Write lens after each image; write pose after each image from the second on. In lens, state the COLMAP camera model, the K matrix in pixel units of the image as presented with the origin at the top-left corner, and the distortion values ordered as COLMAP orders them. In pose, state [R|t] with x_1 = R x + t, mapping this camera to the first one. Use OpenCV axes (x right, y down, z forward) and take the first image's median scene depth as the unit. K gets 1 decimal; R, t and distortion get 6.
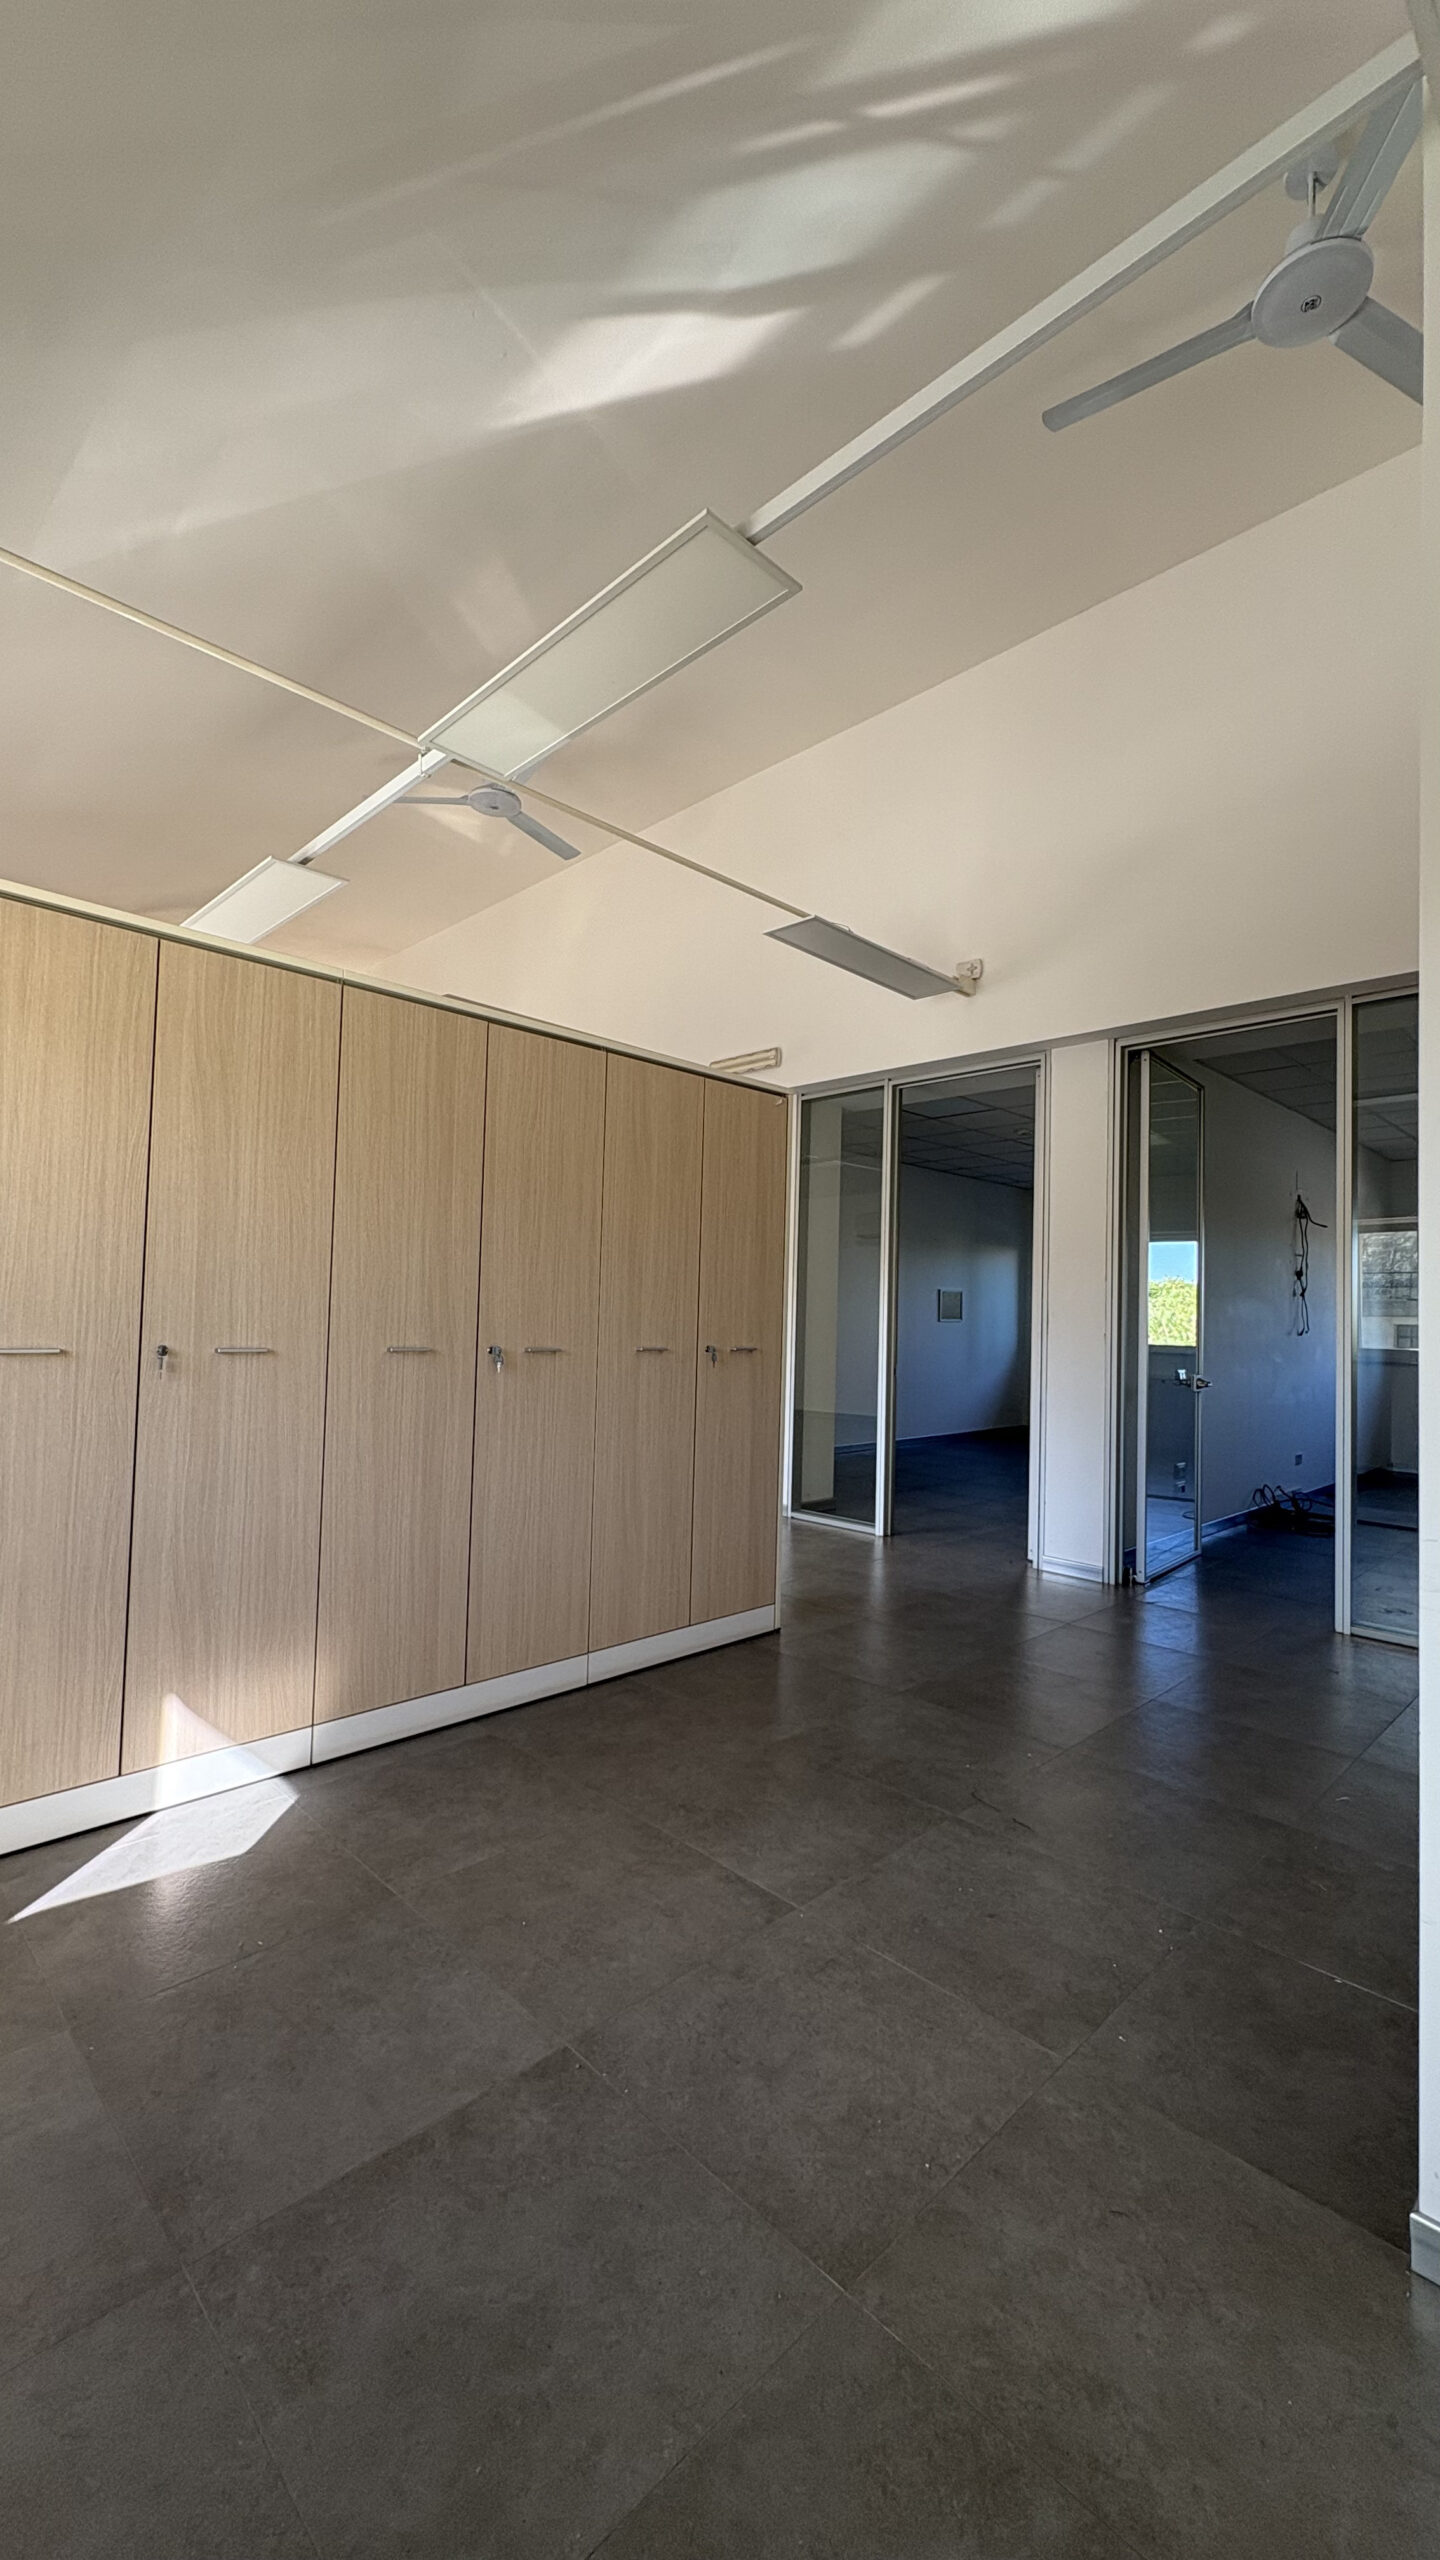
lens RADIAL K [[1021.6, 0, 719.0], [0, 1021.6, 1261.2], [0, 0, 1]] dist [-0.001461, 0.000854]
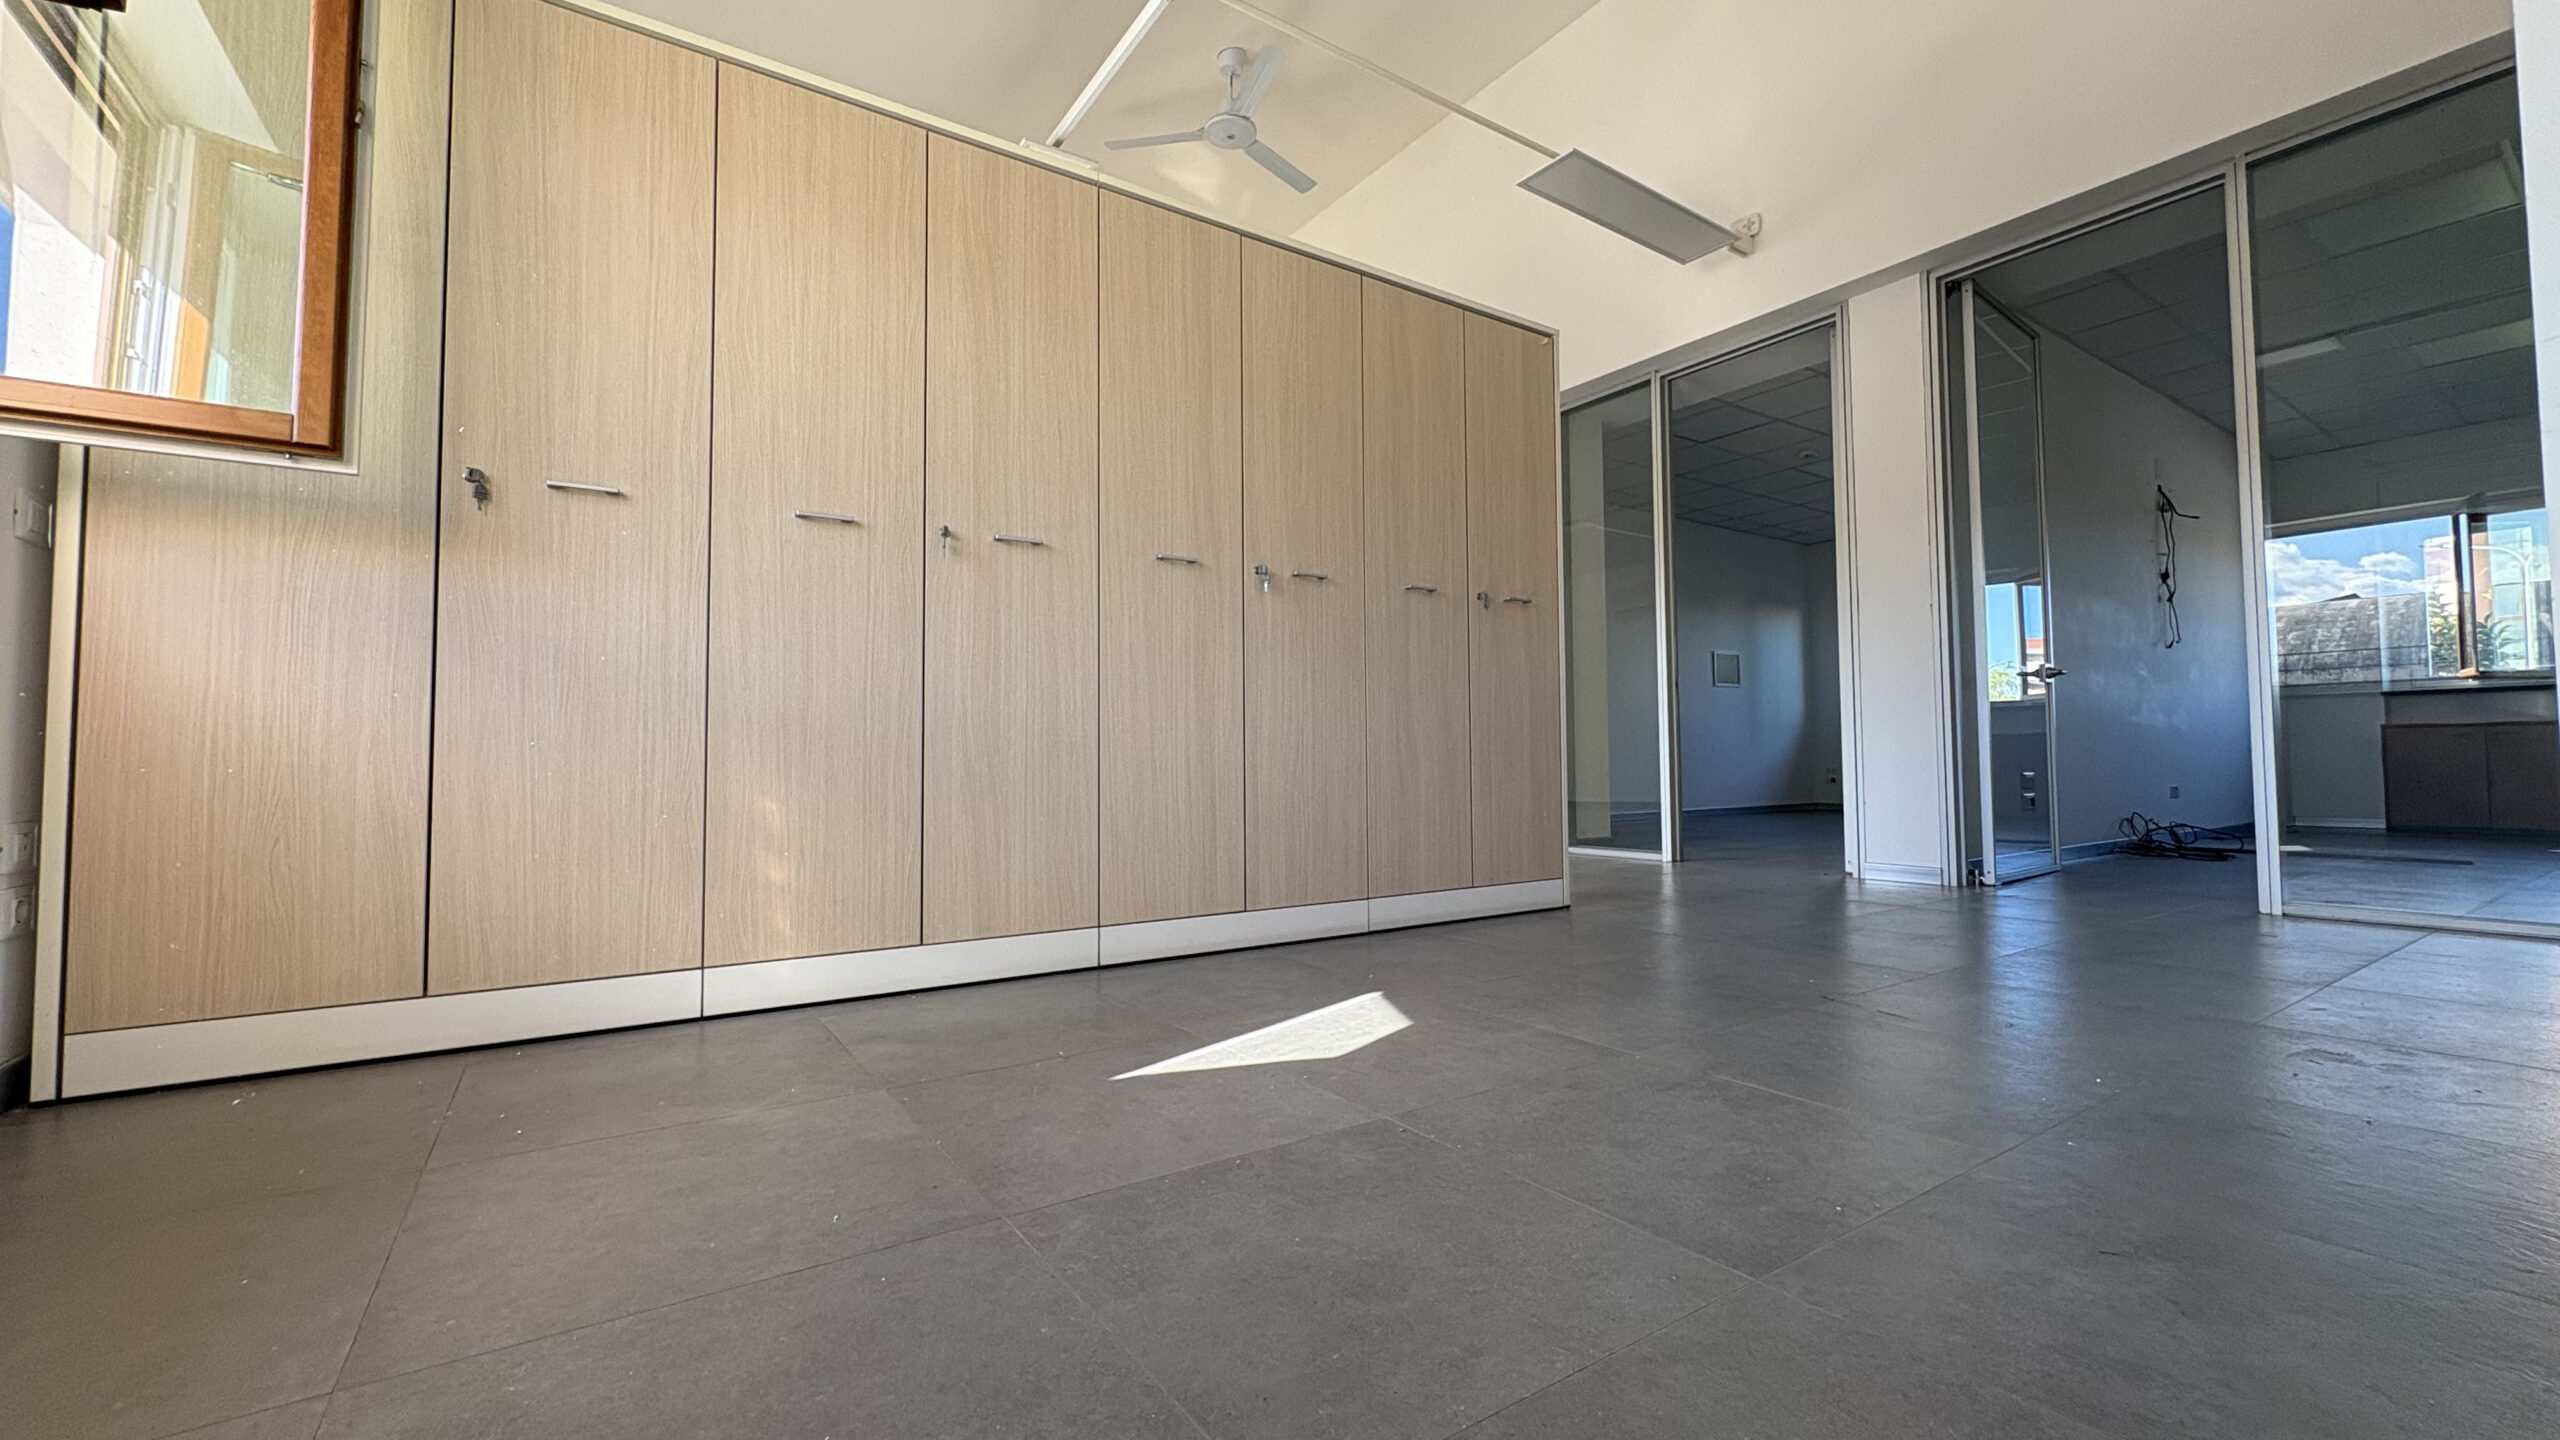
lens RADIAL K [[1021.6, 0, 1272.6], [0, 1021.6, 700.1], [0, 0, 1]] dist [-0.001461, 0.000854]
pose [[0.982494, -0.041290, -0.181661, -0.031883], [0.040009, 0.999142, -0.010711, 0.185877], [0.181948, 0.003256, 0.983303, 0.040958]]
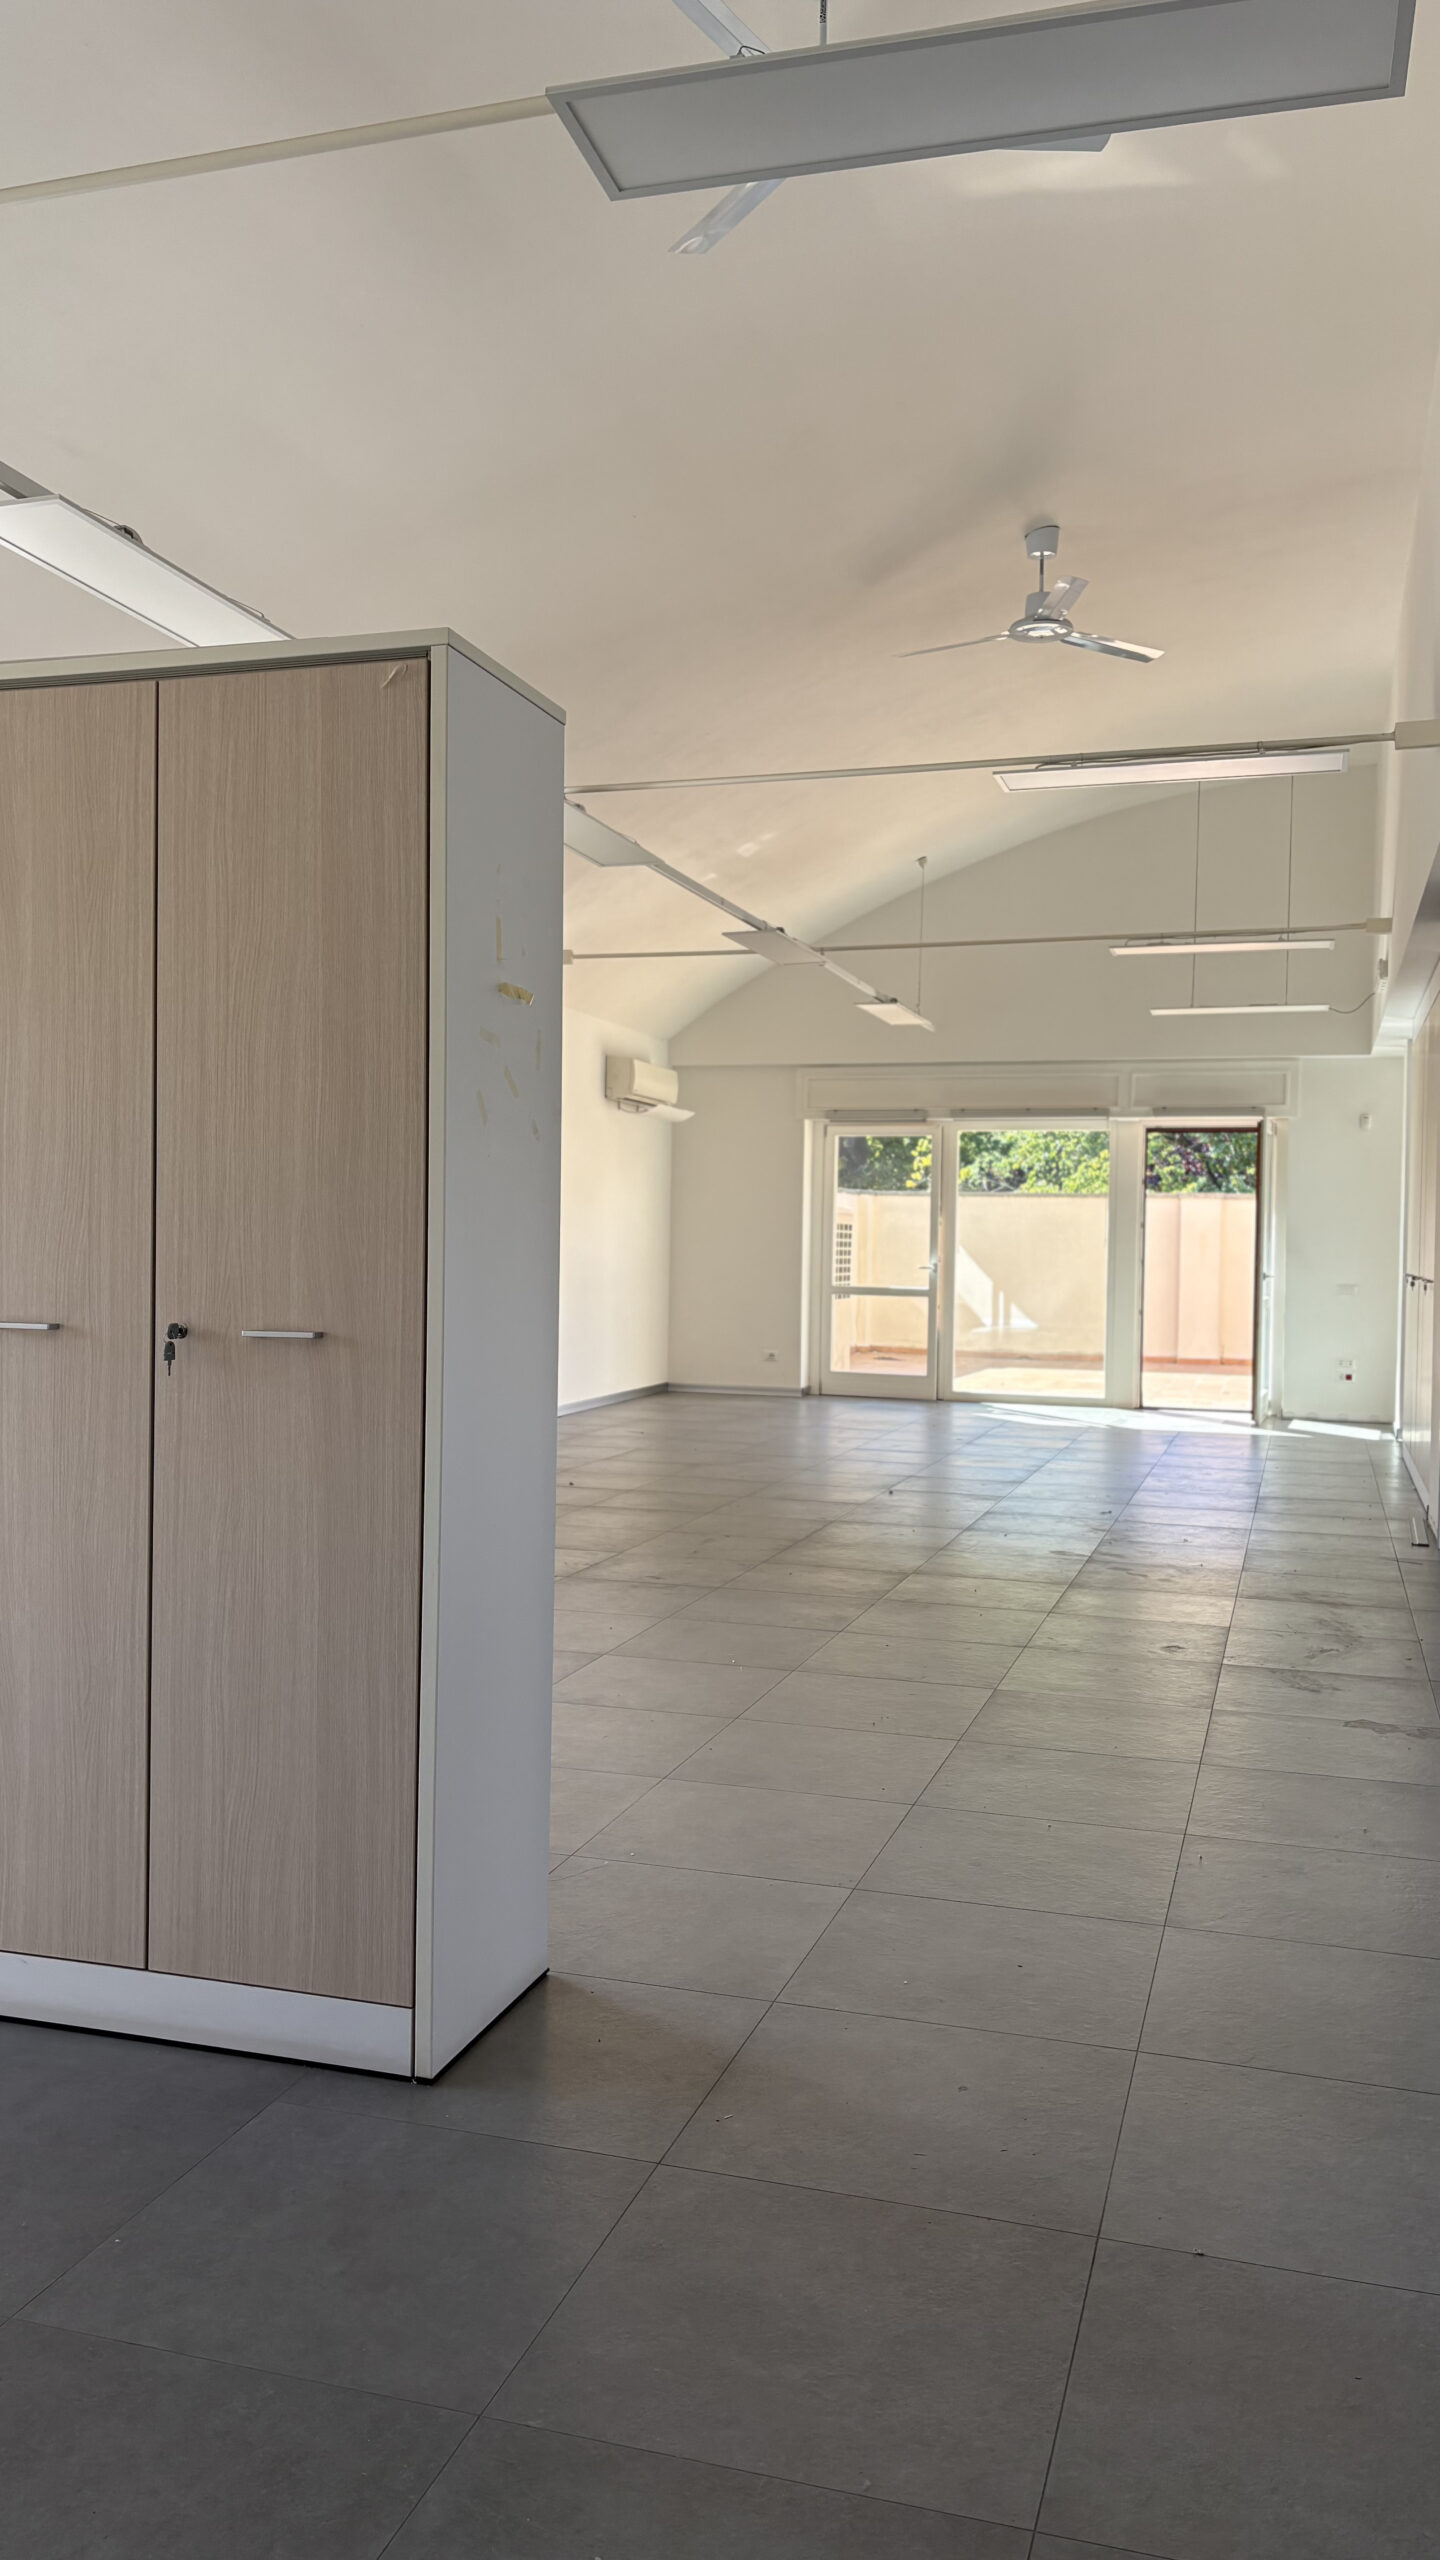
lens RADIAL K [[1926.4, 0, 702.6], [0, 1926.4, 1275.2], [0, 0, 1]] dist [0.062872, -0.077381]
pose [[0.476091, -0.010012, -0.879339, 0.800322], [0.042937, 0.999007, 0.011872, 0.063946], [0.878347, -0.043409, 0.476048, 0.819607]]
